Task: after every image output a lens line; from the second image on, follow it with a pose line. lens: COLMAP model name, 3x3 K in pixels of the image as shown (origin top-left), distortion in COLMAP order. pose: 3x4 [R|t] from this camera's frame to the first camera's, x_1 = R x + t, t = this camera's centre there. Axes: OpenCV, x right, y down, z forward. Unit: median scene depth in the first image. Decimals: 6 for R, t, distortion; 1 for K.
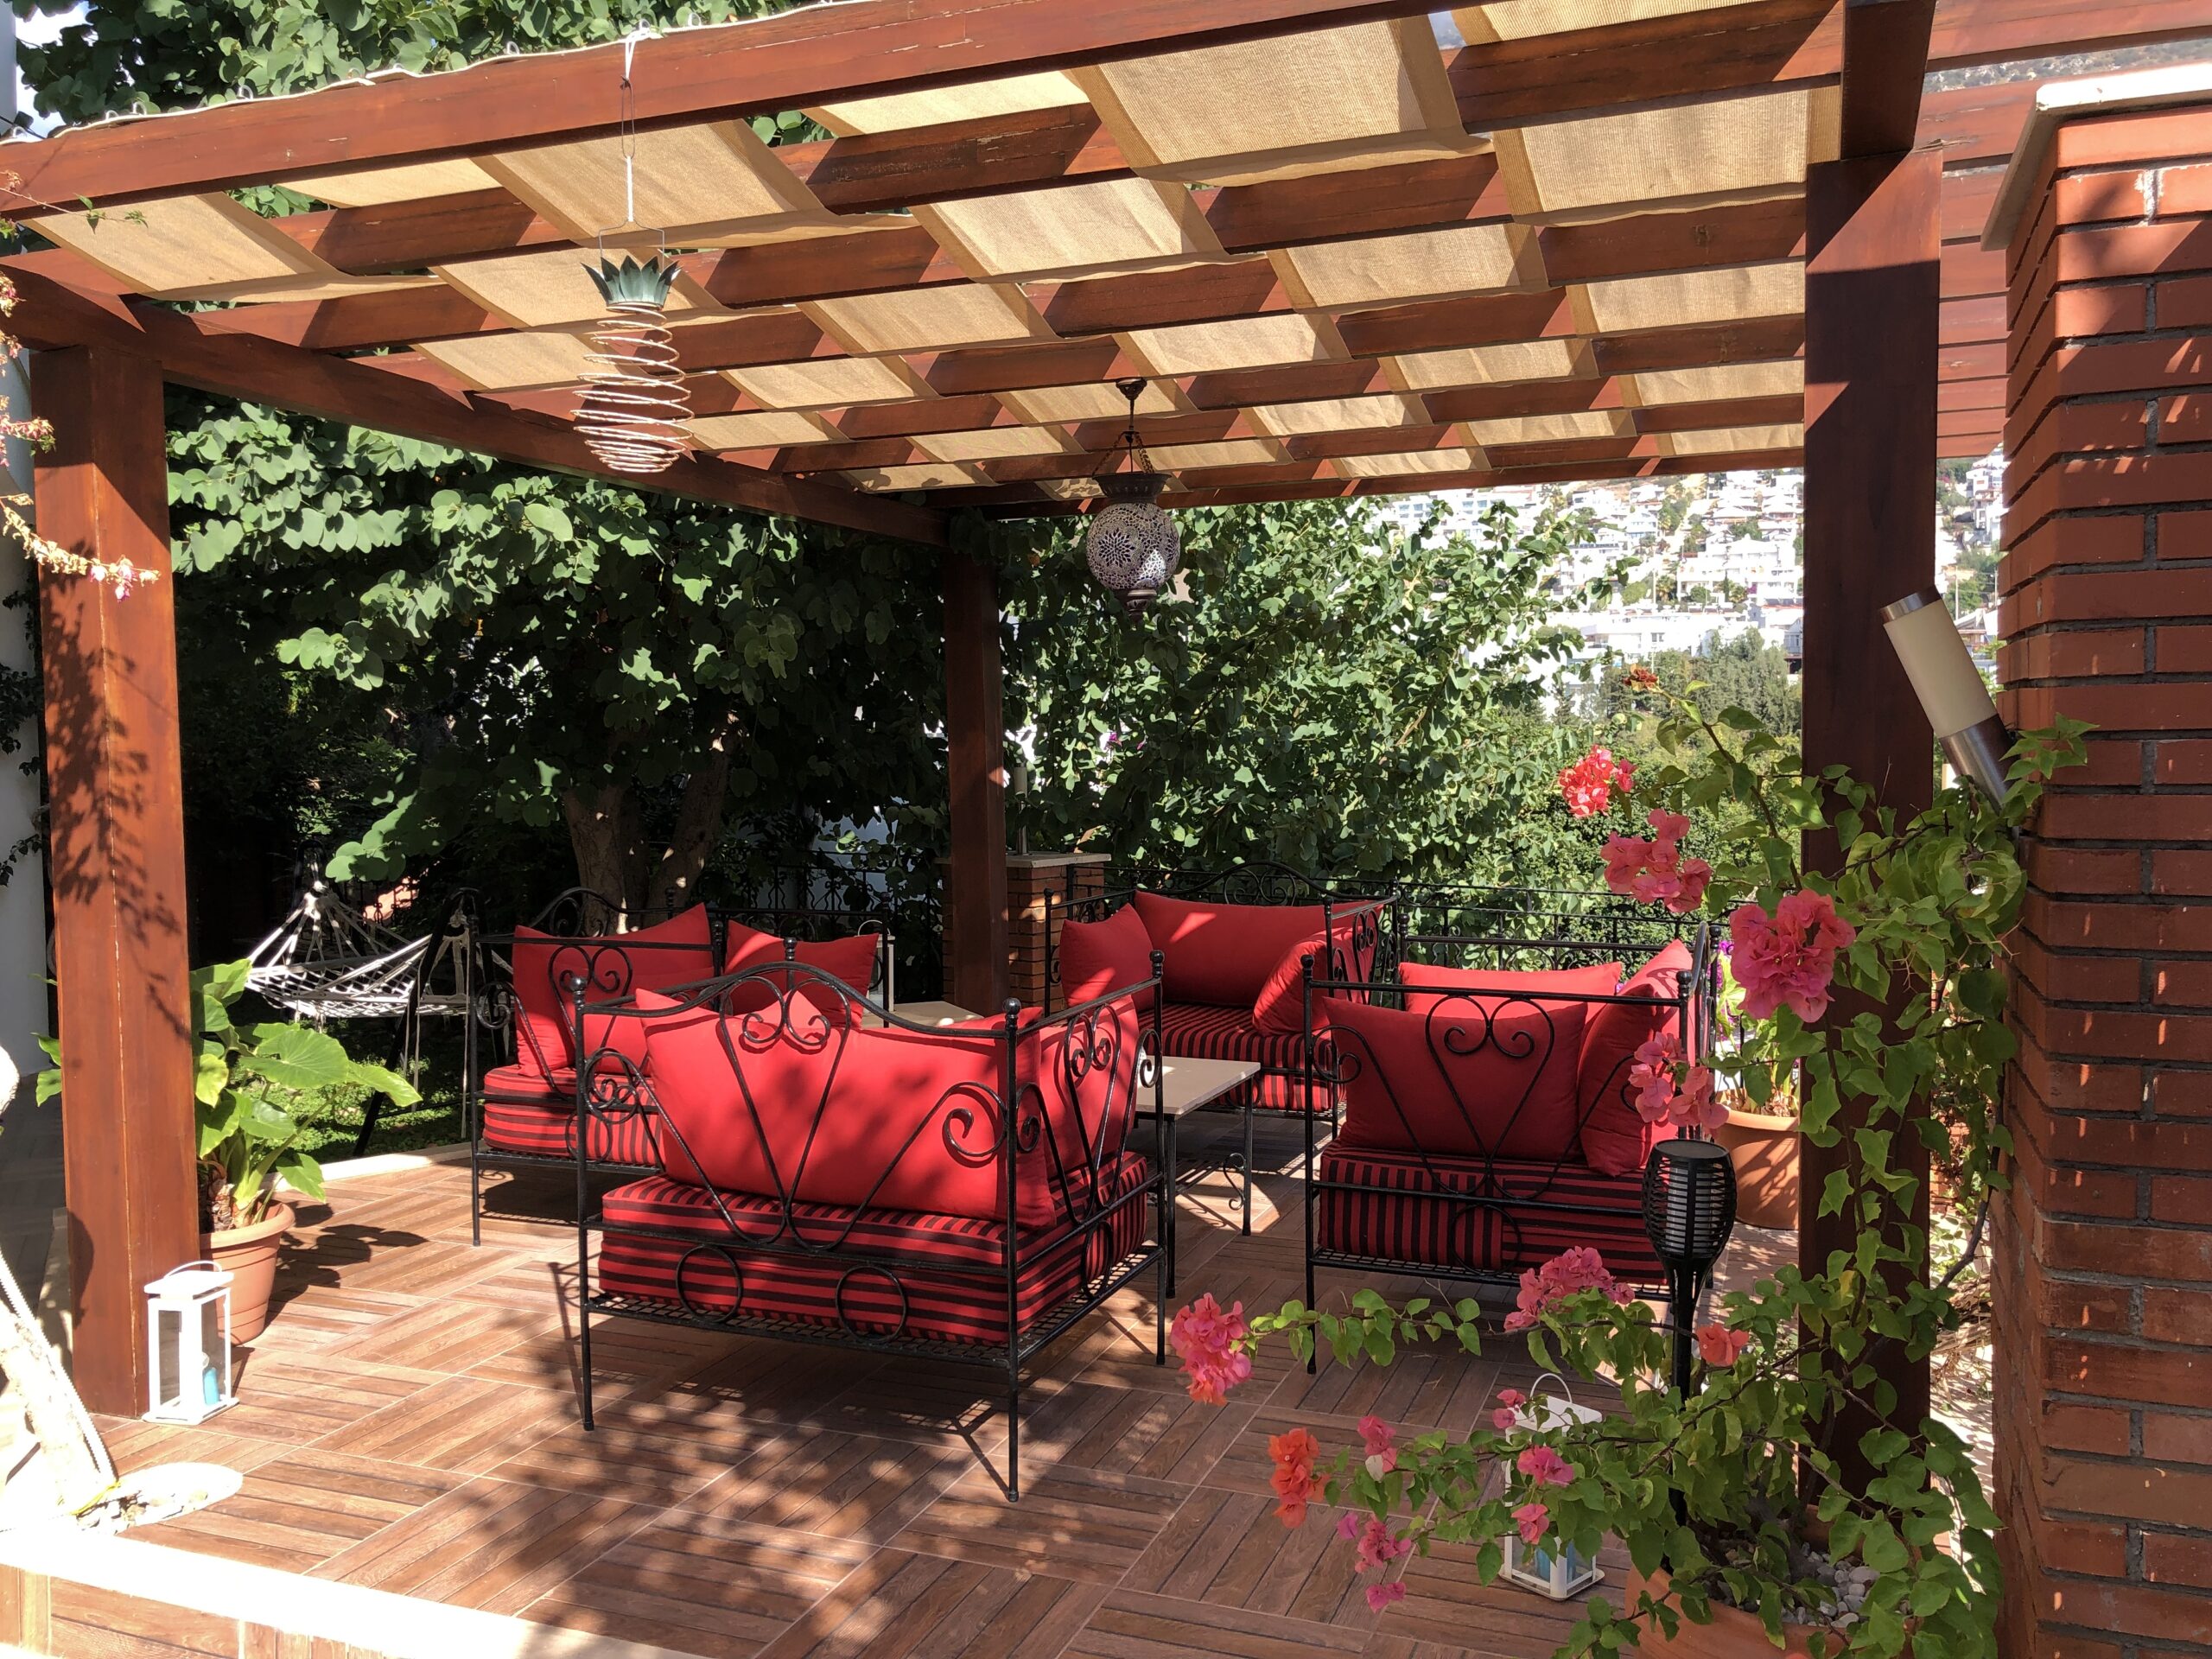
lens RADIAL K [[1808.2, 0, 1106.0], [0, 1808.2, 829.5], [0, 0, 1]] dist [-0.001465, 0.001998]
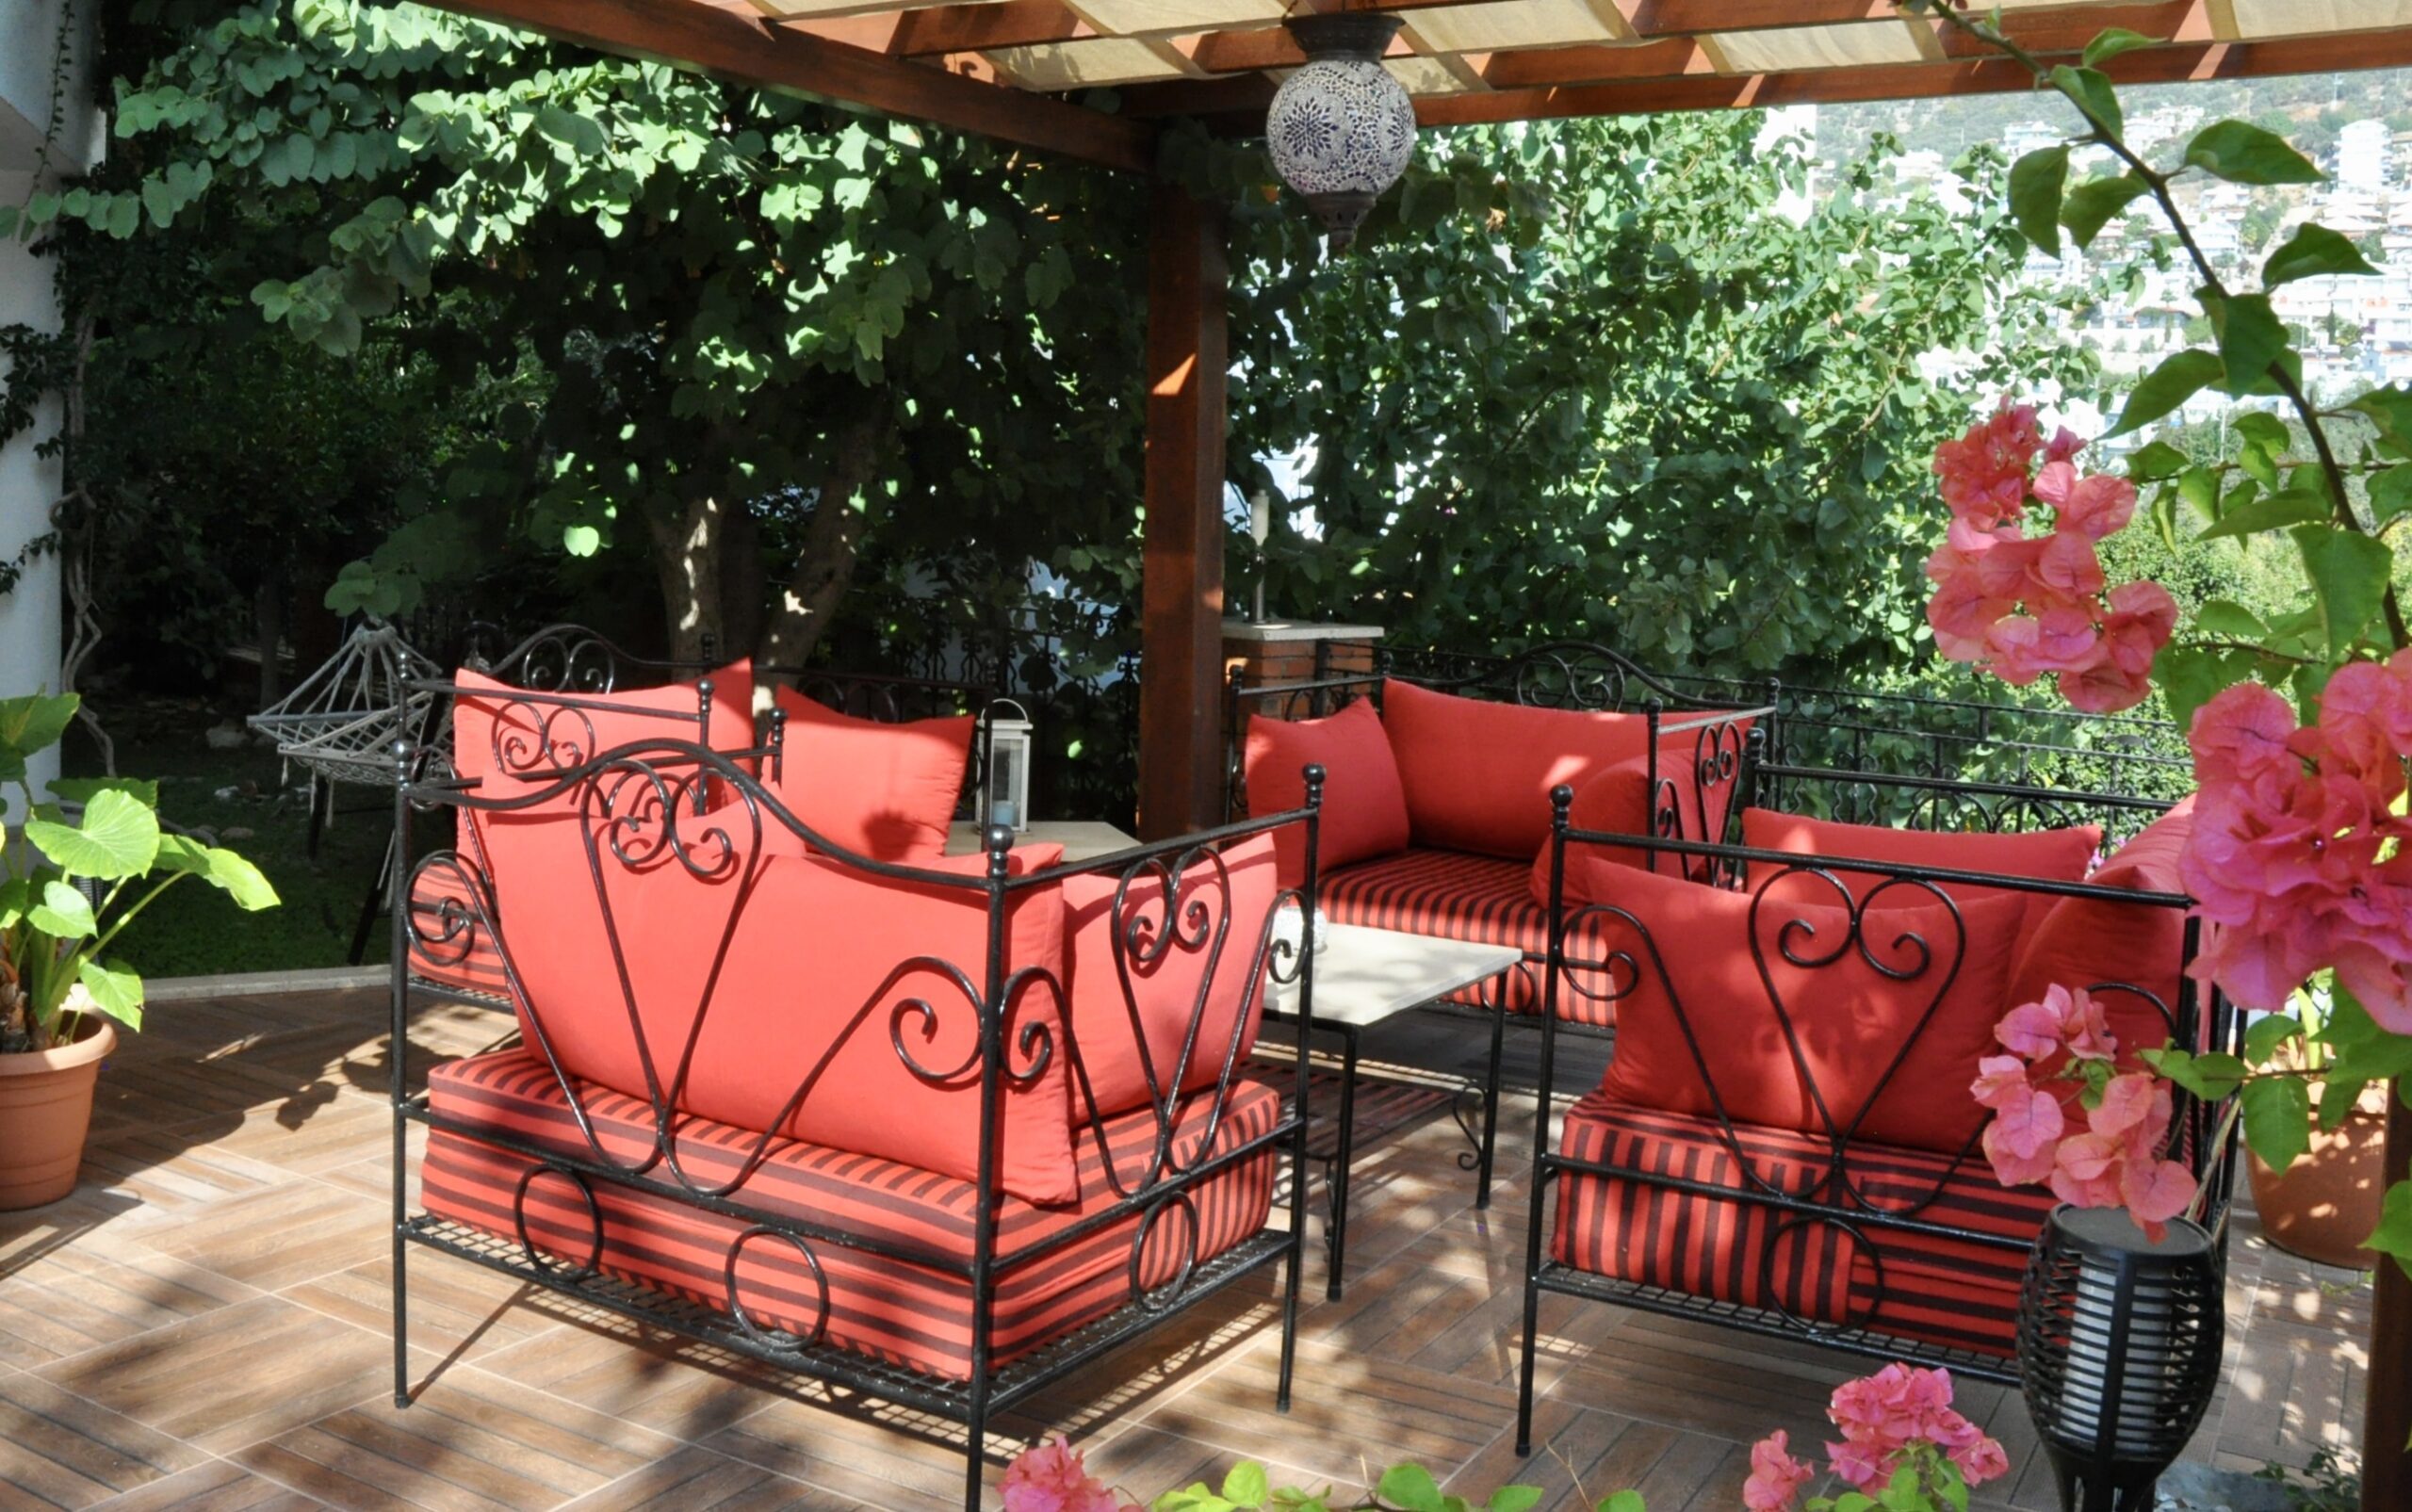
lens RADIAL K [[2063.0, 0, 1202.9], [0, 2063.0, 616.3], [0, 0, 1]] dist [-0.202649, 0.204583]
pose [[0.980446, 0.050281, -0.190254, 0.089361], [-0.051656, 0.998662, -0.002272, 0.015548], [0.189886, 0.012055, 0.981732, 0.224970]]
